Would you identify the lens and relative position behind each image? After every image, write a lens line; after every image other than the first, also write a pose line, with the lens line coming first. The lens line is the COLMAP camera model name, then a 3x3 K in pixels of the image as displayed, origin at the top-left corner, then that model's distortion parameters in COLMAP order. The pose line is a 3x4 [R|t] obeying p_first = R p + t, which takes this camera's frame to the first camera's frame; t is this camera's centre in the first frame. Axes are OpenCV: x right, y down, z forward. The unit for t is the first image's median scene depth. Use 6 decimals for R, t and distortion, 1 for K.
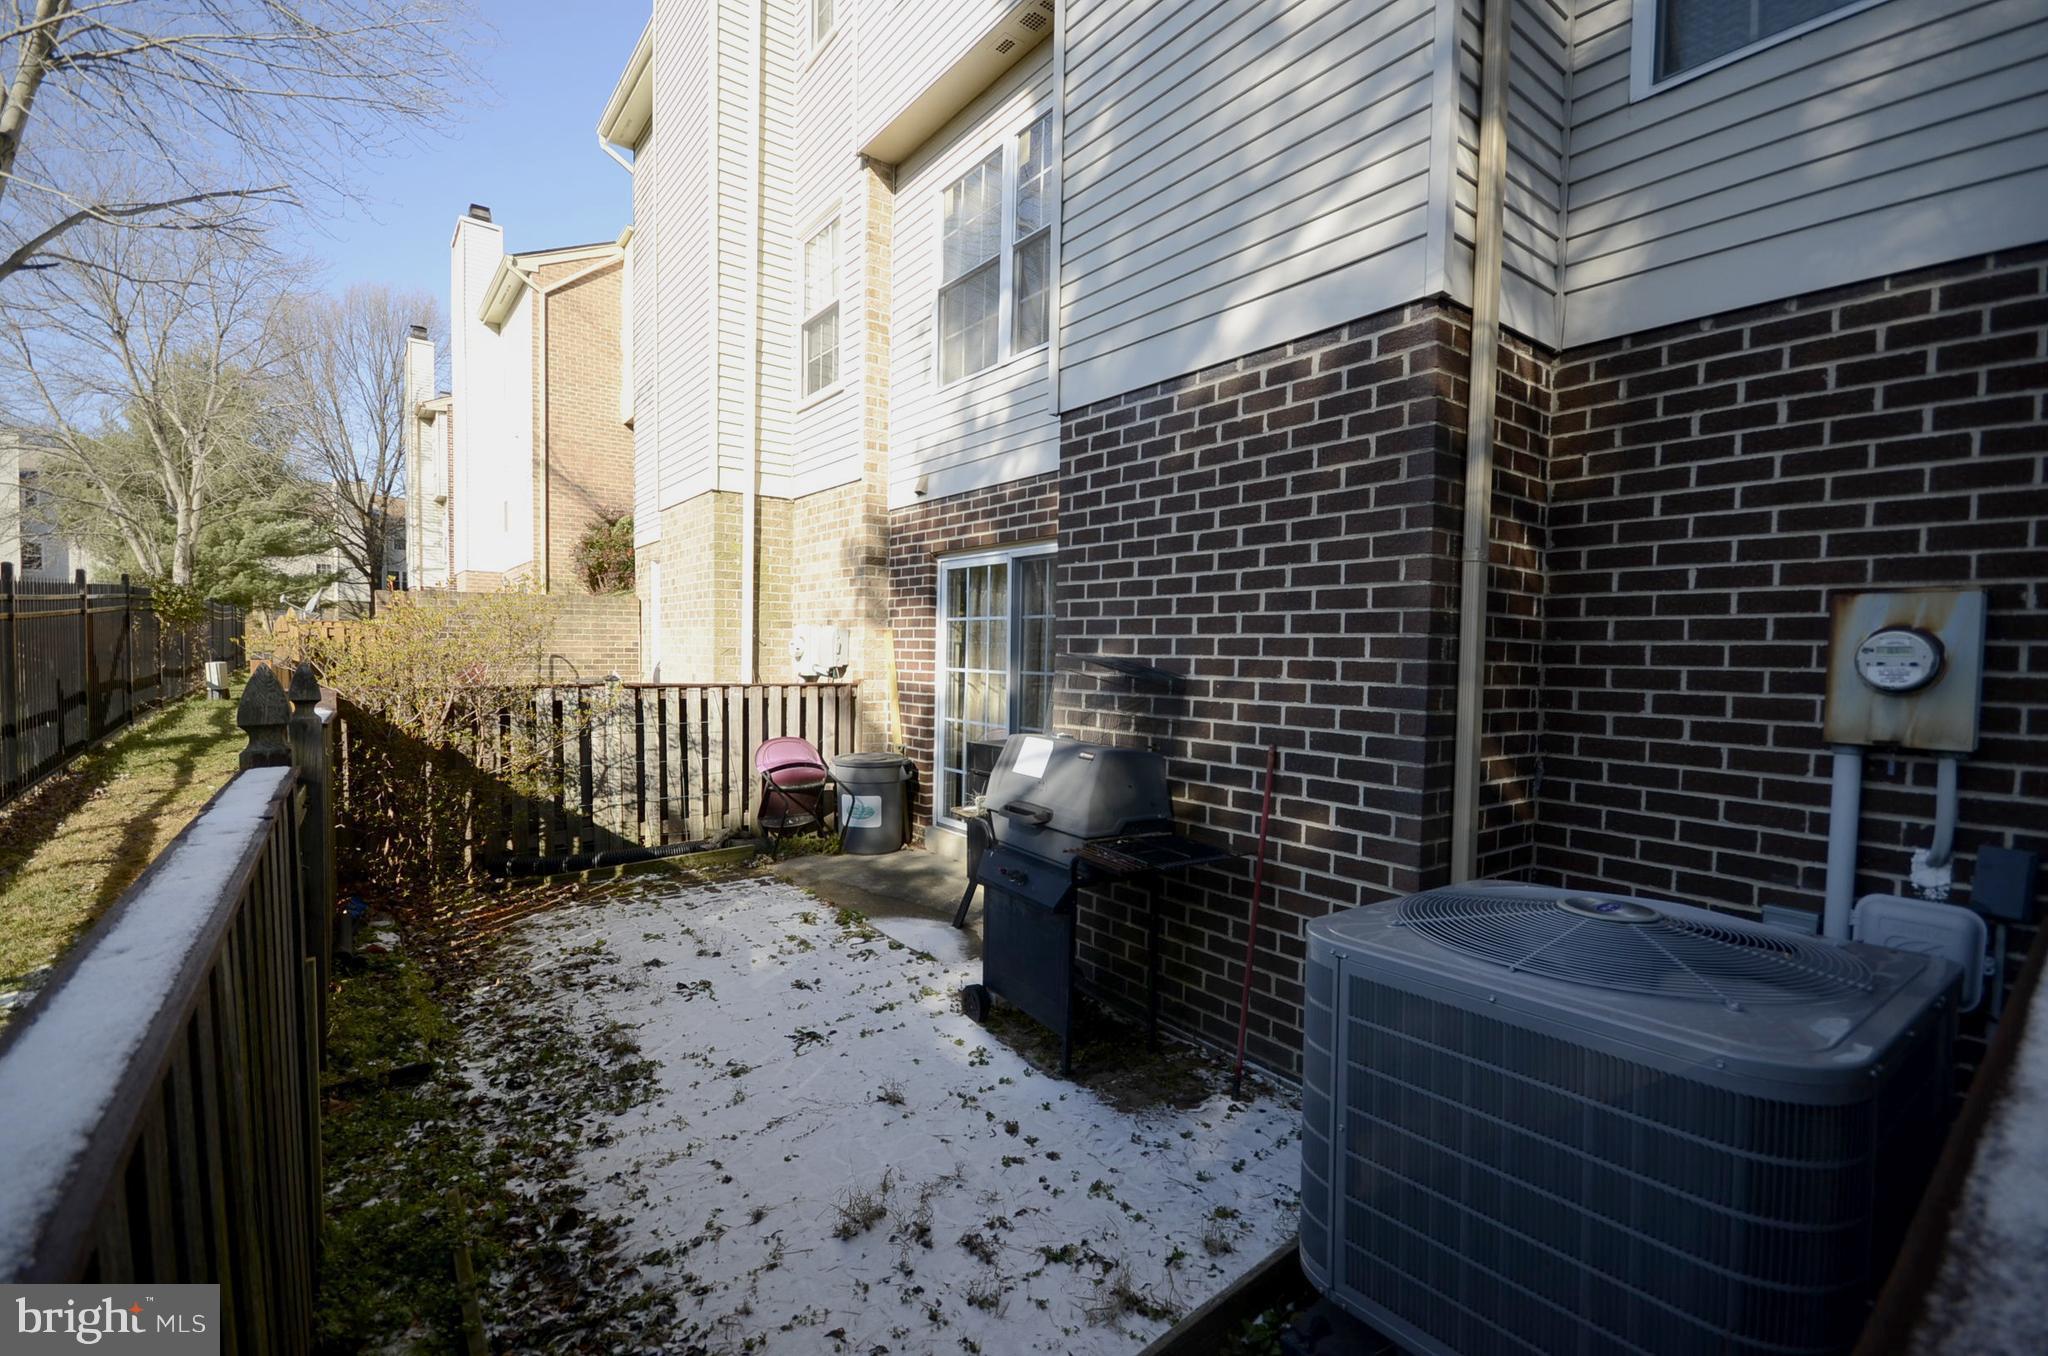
lens RADIAL K [[896.9, 0, 1011.3], [0, 896.9, 696.1], [0, 0, 1]] dist [0.003154, -0.004996]
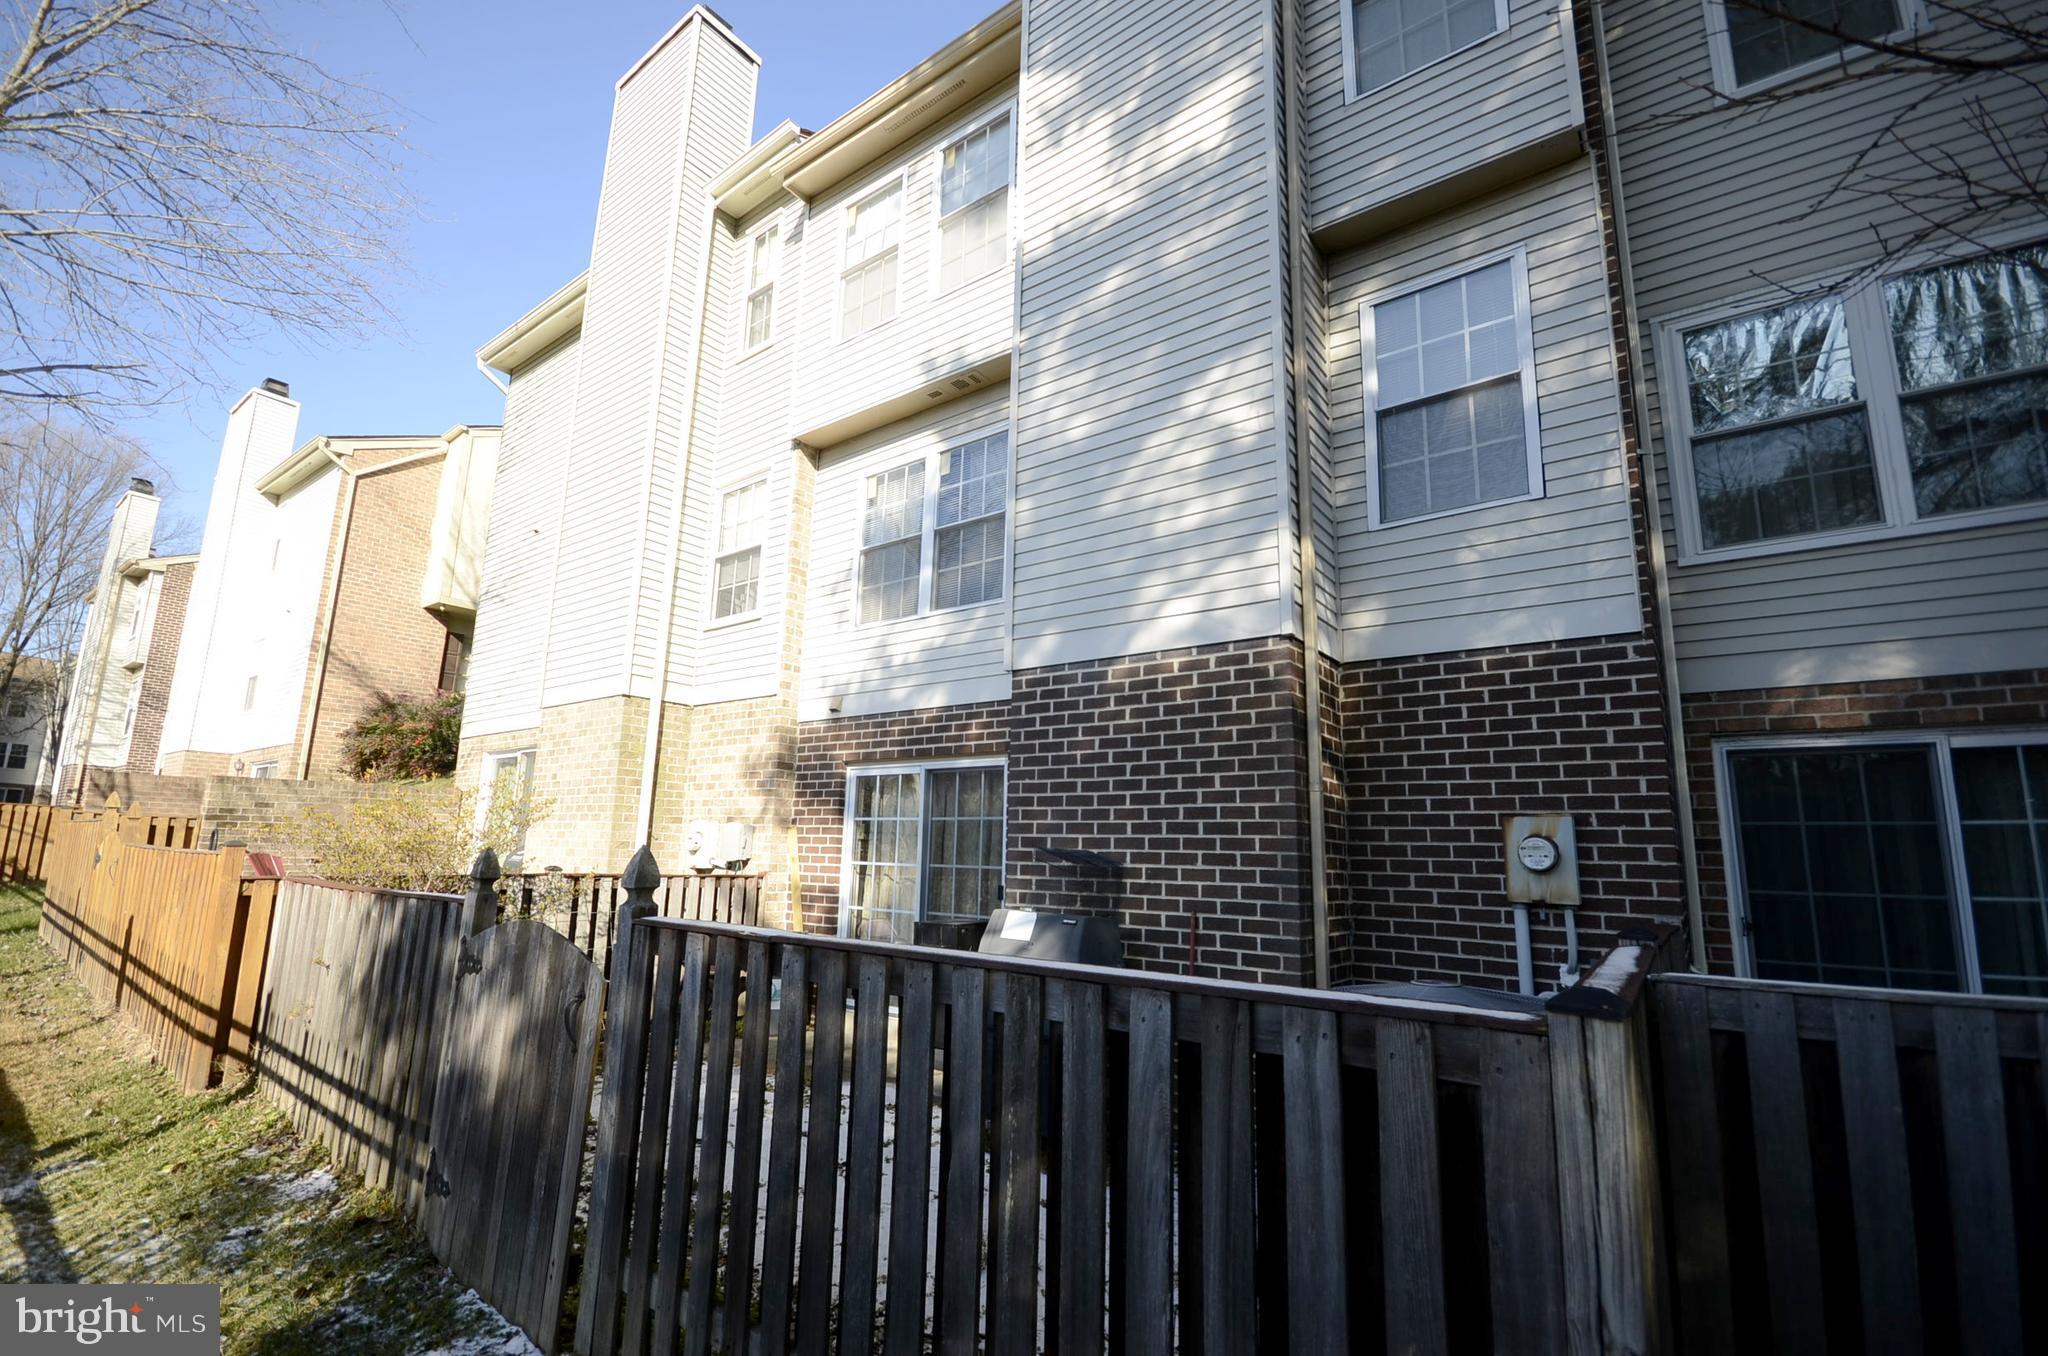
lens RADIAL K [[896.9, 0, 1013.6], [0, 896.9, 698.3], [0, 0, 1]] dist [0.003154, -0.004996]
pose [[0.961851, 0.054717, 0.268048, -0.259541], [0.004993, 0.976120, -0.217173, 0.020160], [-0.273530, 0.210226, 0.938609, -0.232991]]
